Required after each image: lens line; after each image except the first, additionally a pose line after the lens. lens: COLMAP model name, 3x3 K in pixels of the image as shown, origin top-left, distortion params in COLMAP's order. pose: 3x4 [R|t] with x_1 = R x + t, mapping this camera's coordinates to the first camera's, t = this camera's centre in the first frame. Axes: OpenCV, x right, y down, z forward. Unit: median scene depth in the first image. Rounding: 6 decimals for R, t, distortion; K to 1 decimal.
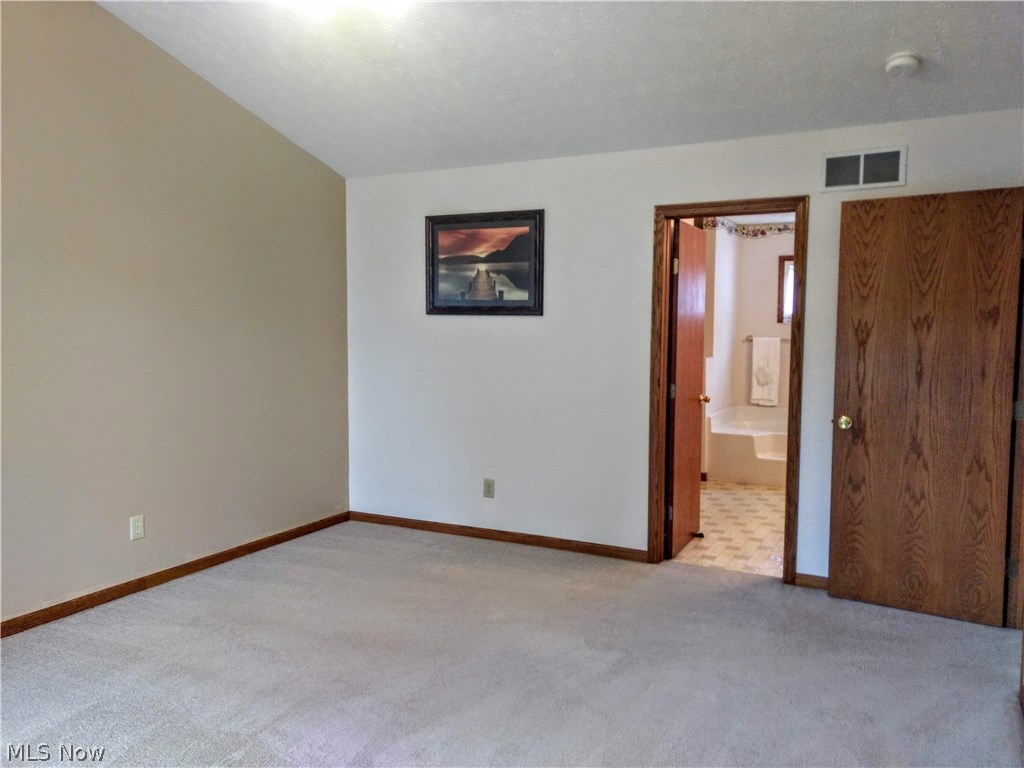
lens RADIAL K [[797.0, 0, 512.0], [0, 797.0, 384.0], [0, 0, 1]] dist [0.007200, 0.014424]
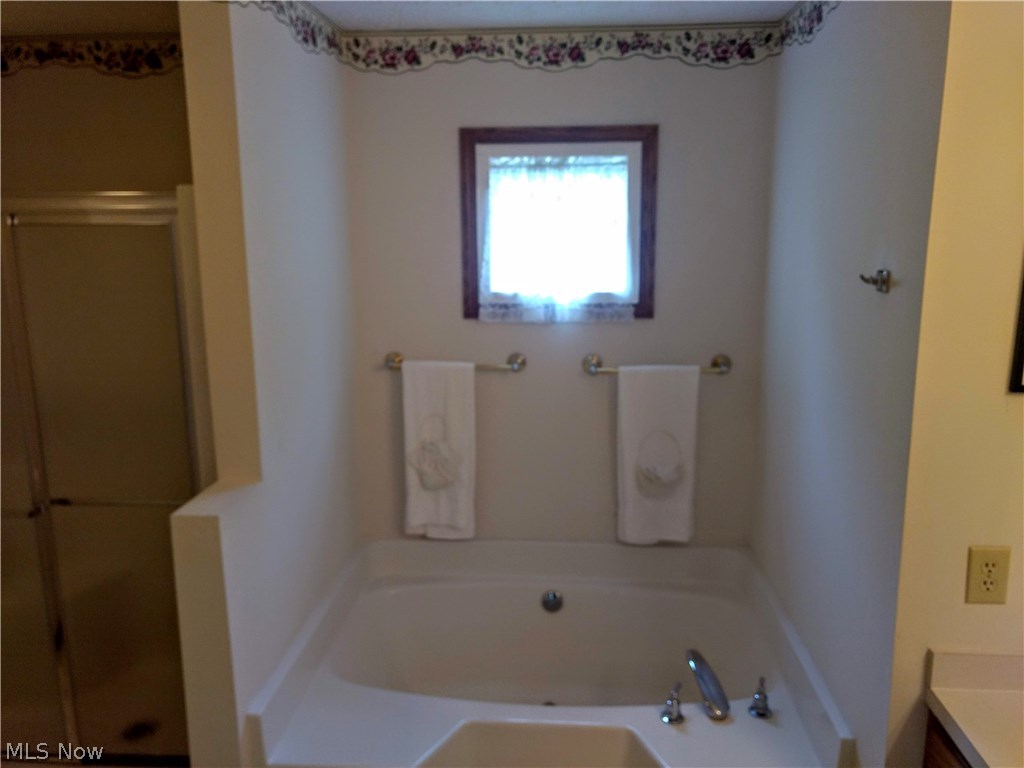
lens RADIAL K [[816.3, 0, 512.0], [0, 816.3, 384.0], [0, 0, 1]] dist [0.040017, 0.046375]
pose [[0.920227, -0.086551, 0.381696, 0.207055], [0.038434, 0.990512, 0.131944, -0.095434], [-0.389494, -0.106748, 0.914822, 0.644726]]
